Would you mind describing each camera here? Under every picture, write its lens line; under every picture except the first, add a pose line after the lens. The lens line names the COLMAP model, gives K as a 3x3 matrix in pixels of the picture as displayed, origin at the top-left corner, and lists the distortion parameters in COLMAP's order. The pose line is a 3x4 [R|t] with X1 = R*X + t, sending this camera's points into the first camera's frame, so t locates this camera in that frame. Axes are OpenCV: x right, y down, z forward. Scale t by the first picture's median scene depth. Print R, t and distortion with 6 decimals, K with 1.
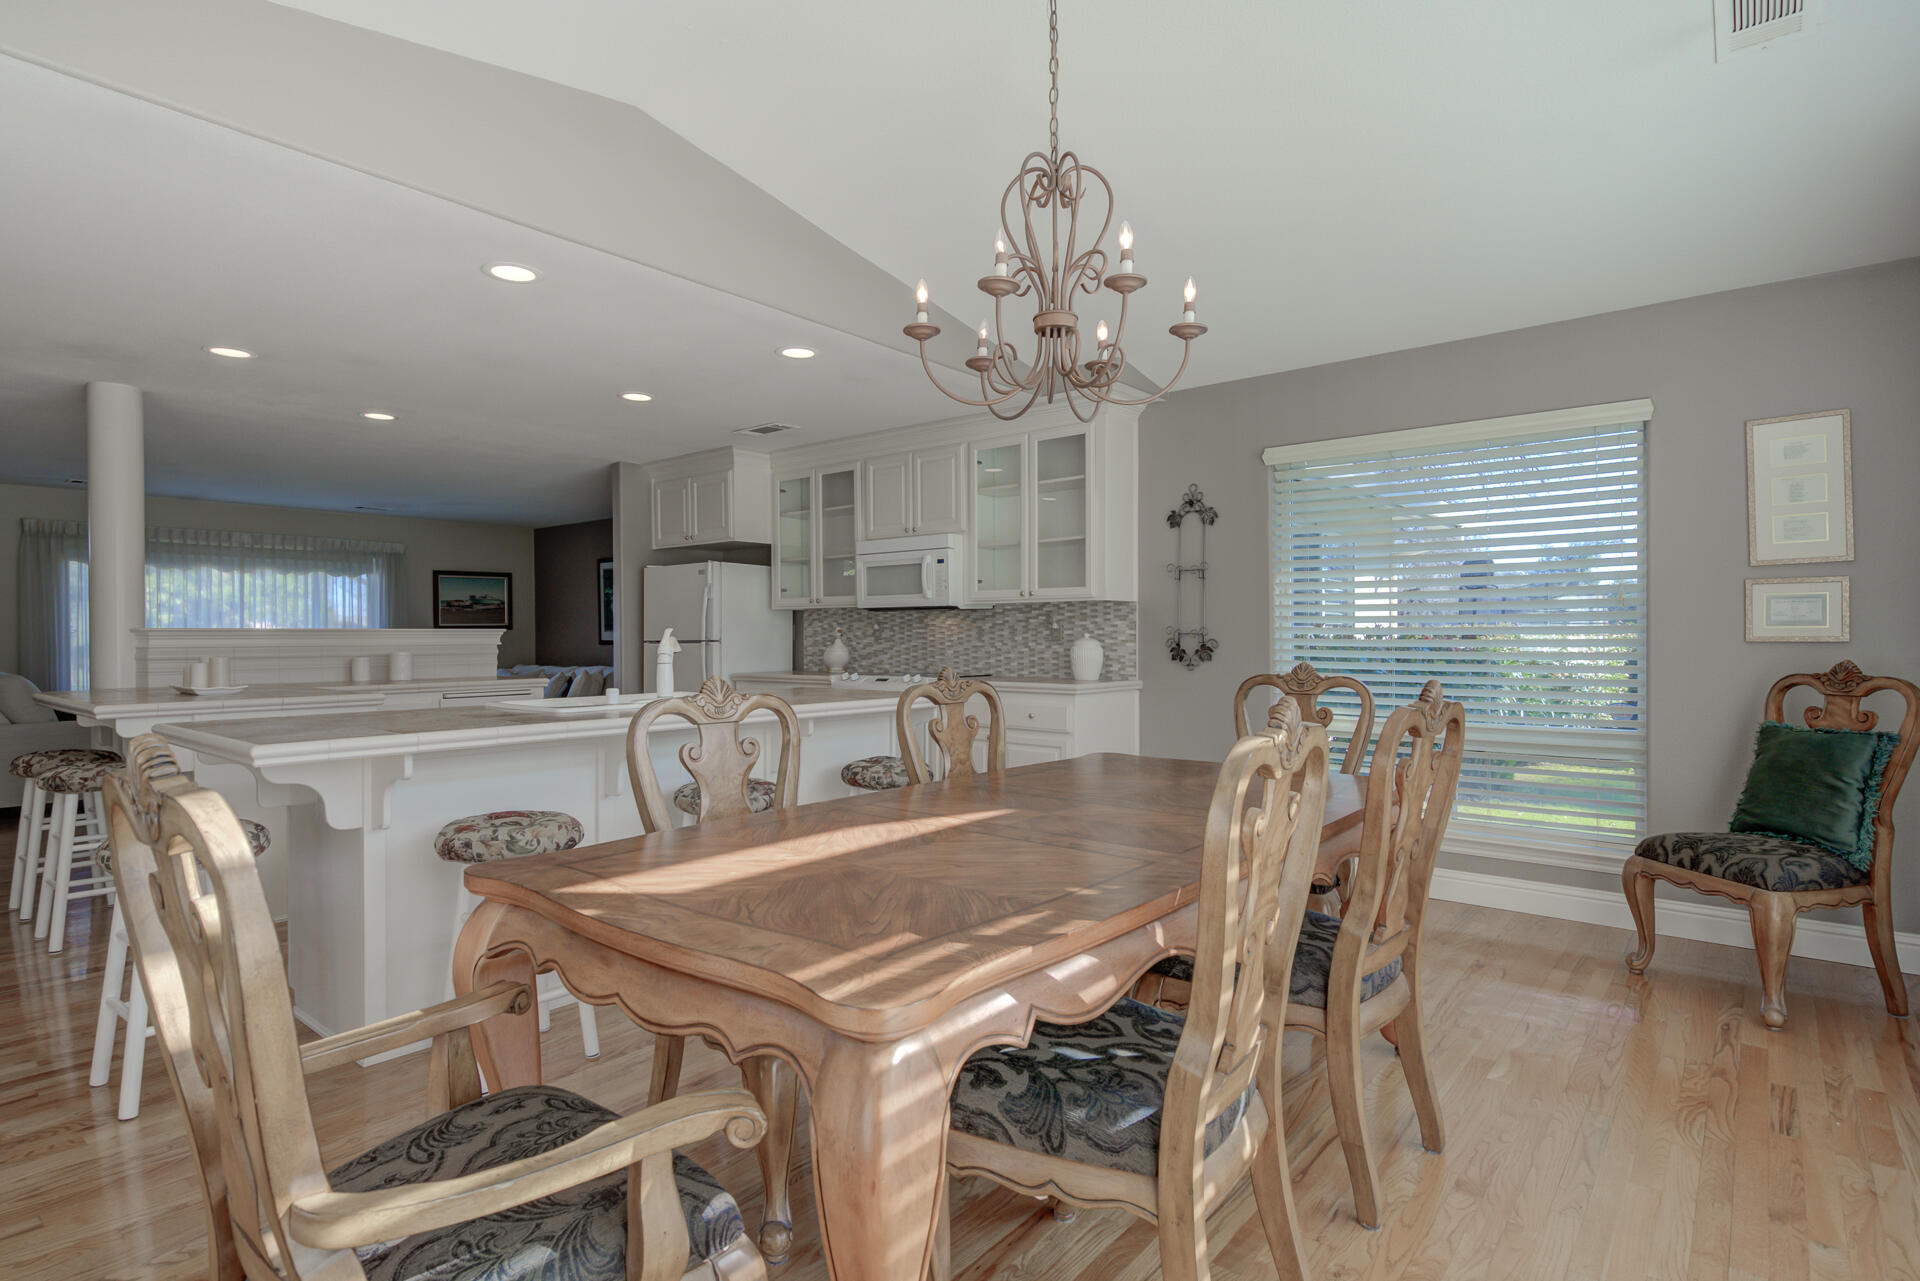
lens RADIAL K [[989.3, 0, 971.0], [0, 989.3, 638.4], [0, 0, 1]] dist [0.012411, -0.003106]
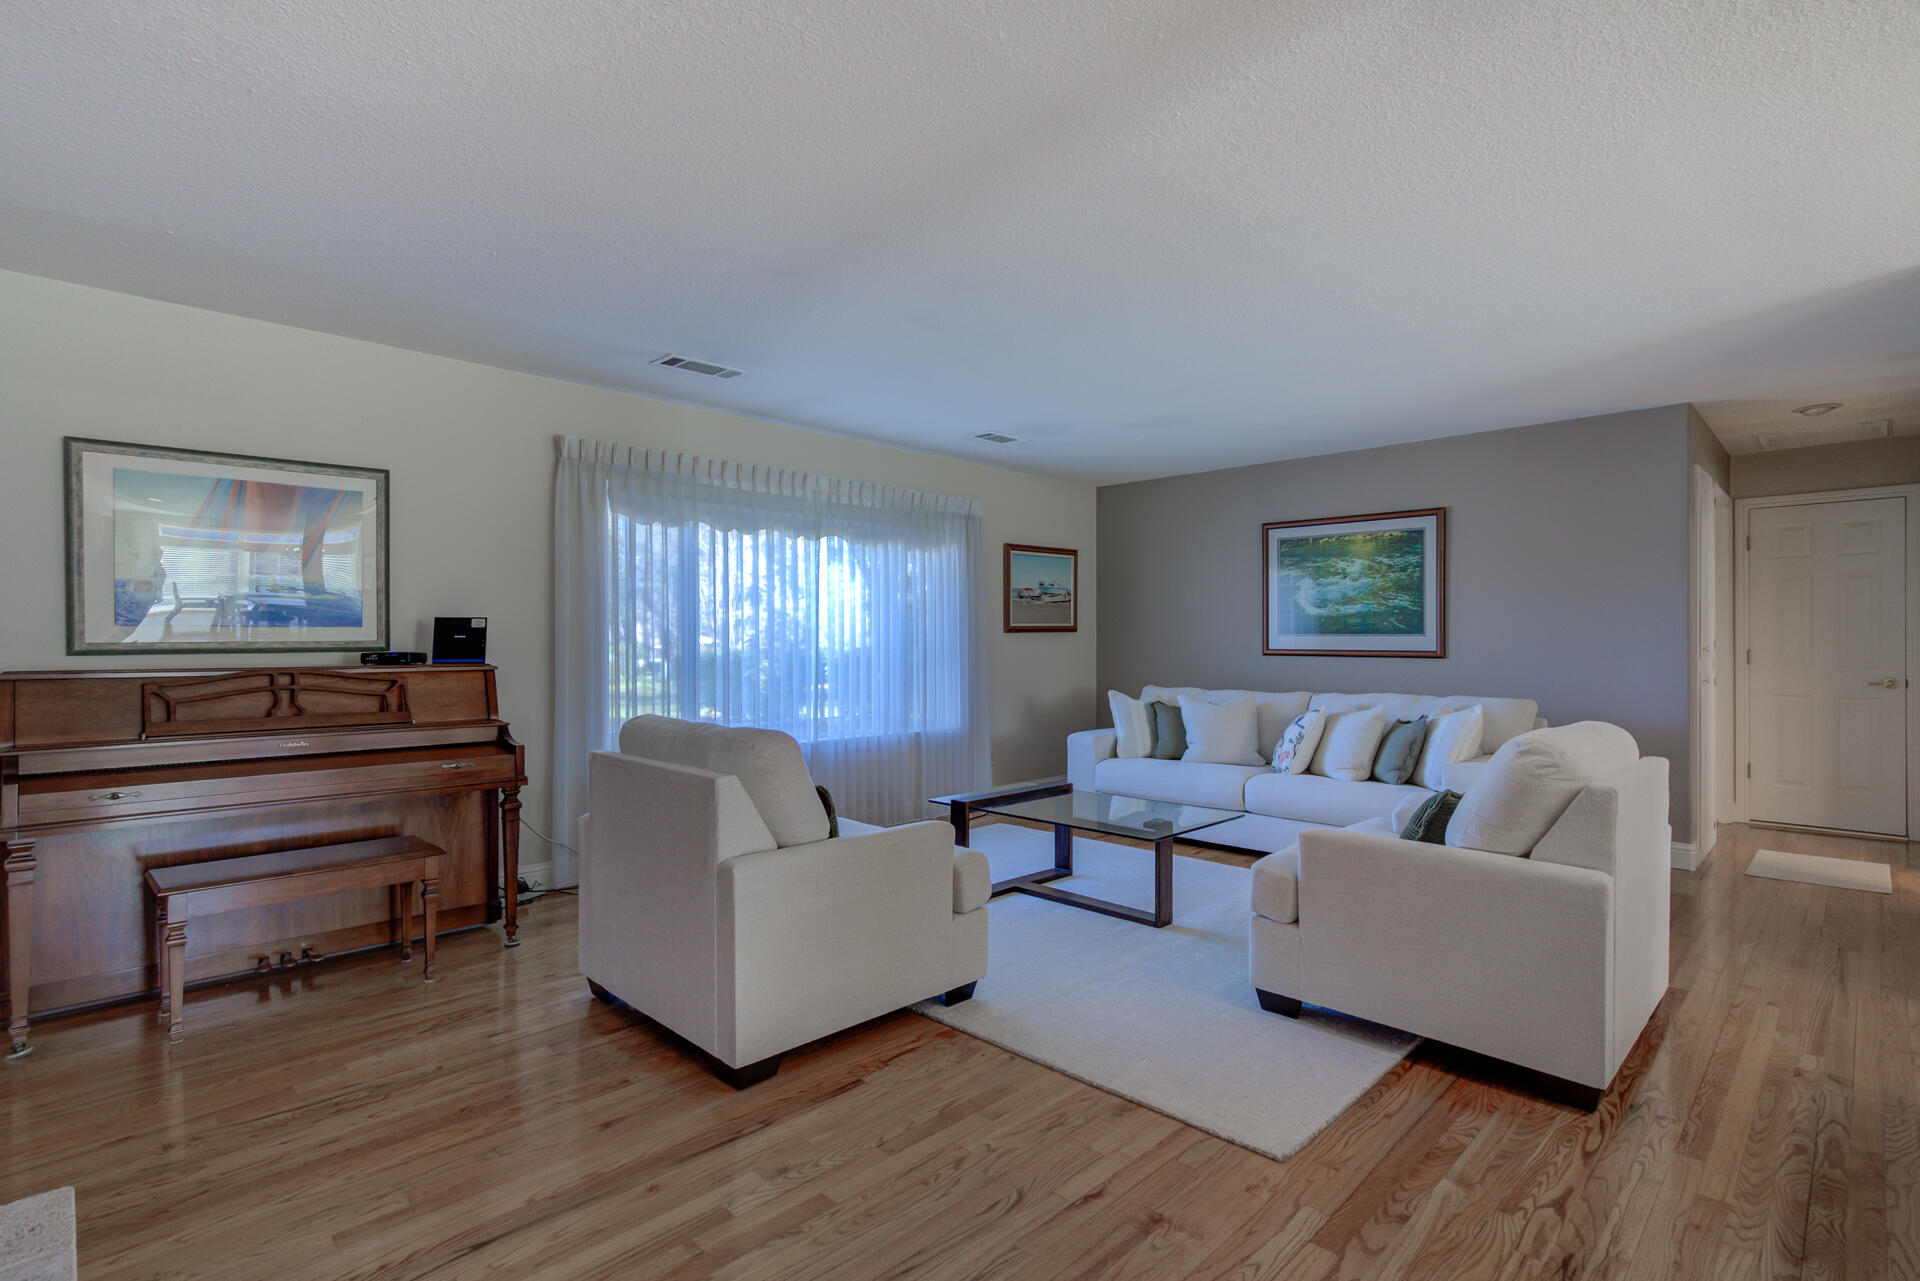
lens RADIAL K [[925.0, 0, 961.5], [0, 925.0, 648.6], [0, 0, 1]] dist [-0.000149, -0.000728]
pose [[0.996958, 0.002720, -0.077893, -0.831312], [-0.002253, 0.999979, 0.006087, -0.002183], [0.077907, -0.005893, 0.996943, 0.596206]]
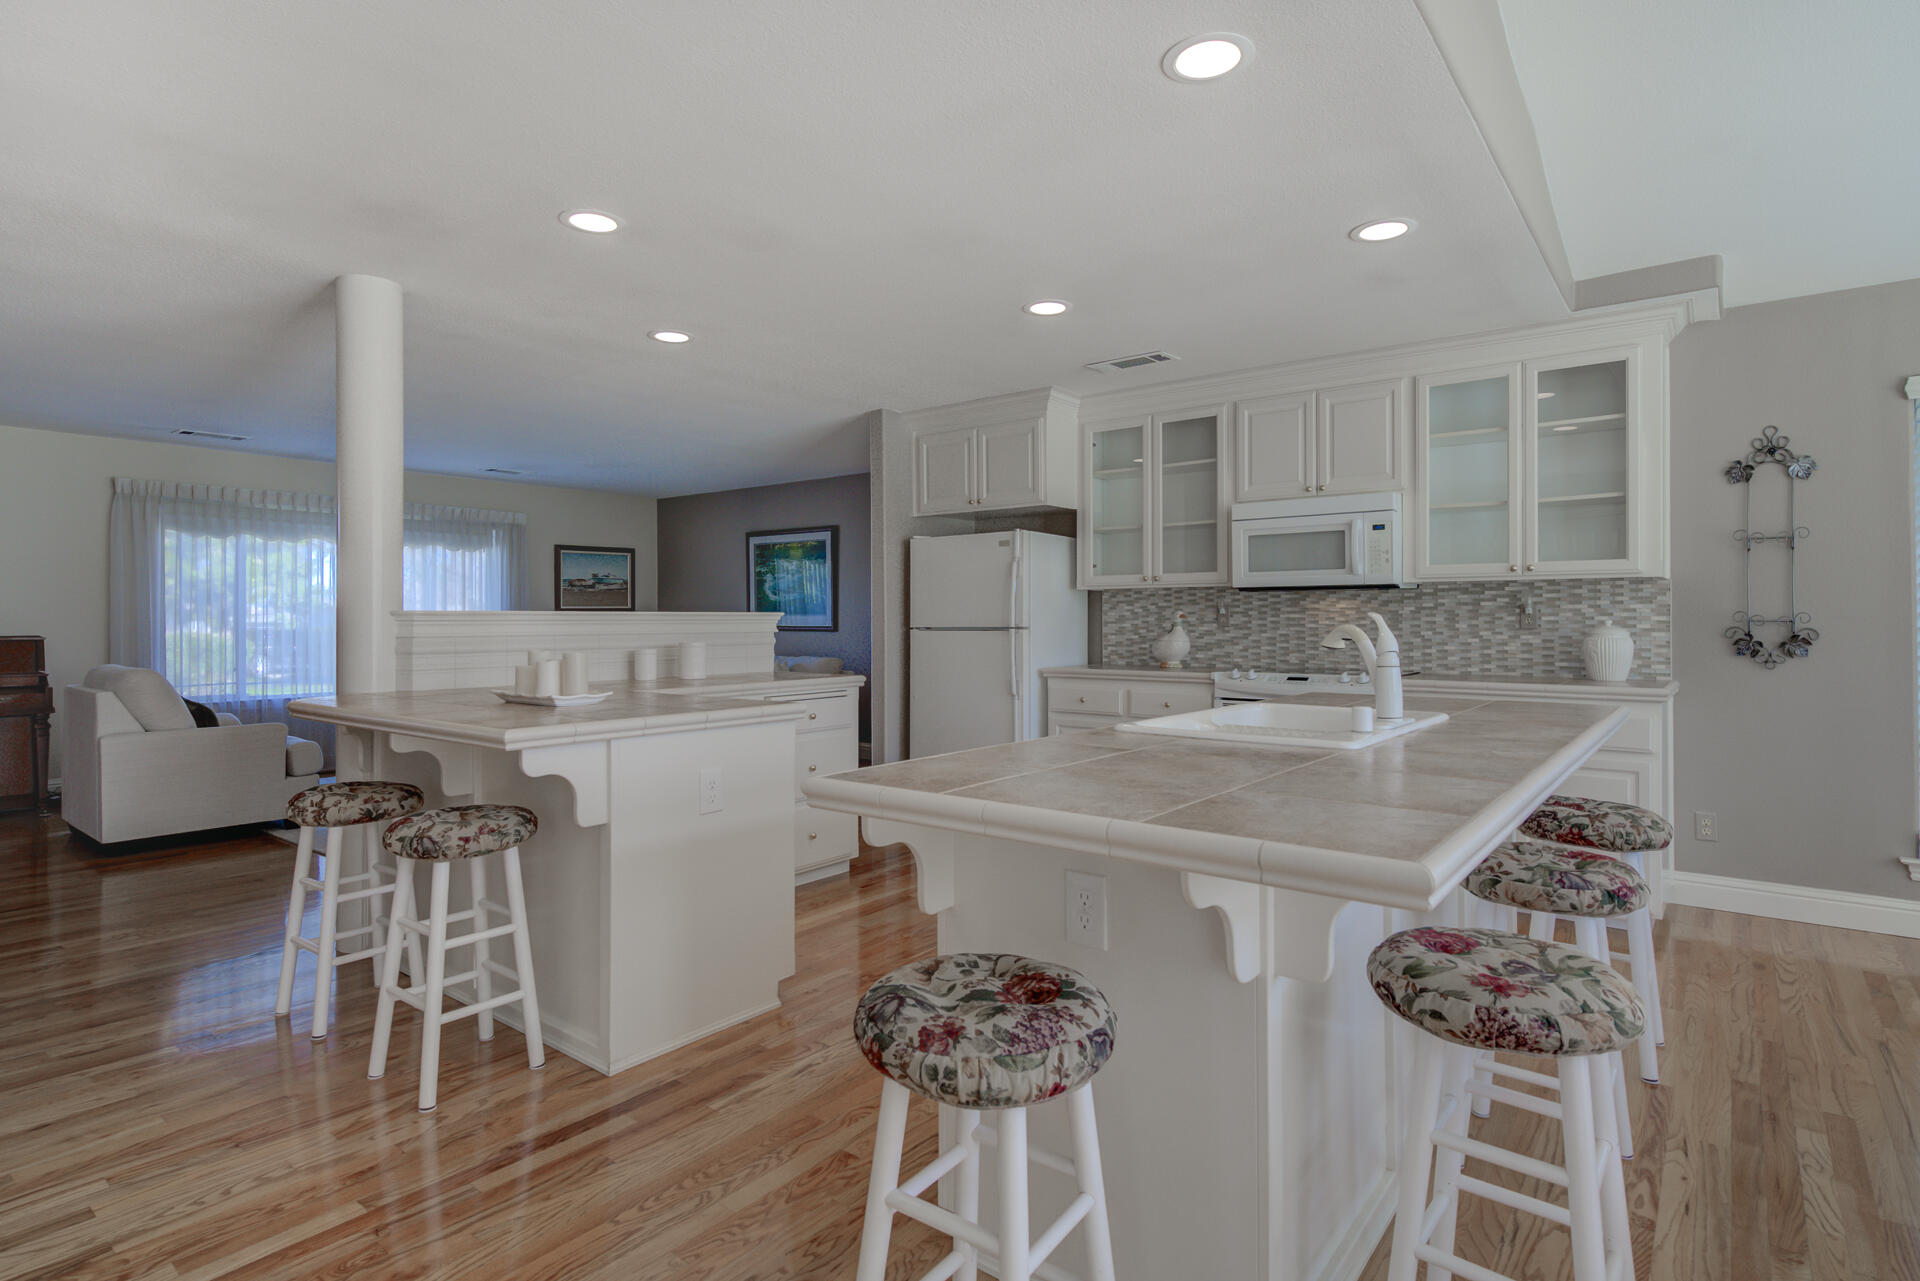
lens RADIAL K [[989.3, 0, 960.2], [0, 989.3, 611.4], [0, 0, 1]] dist [0.012411, -0.003106]
pose [[0.999667, 0.002574, 0.025668, -0.331482], [-0.002272, 0.999928, -0.011772, -0.001146], [-0.025696, 0.011710, 0.999601, 0.192524]]
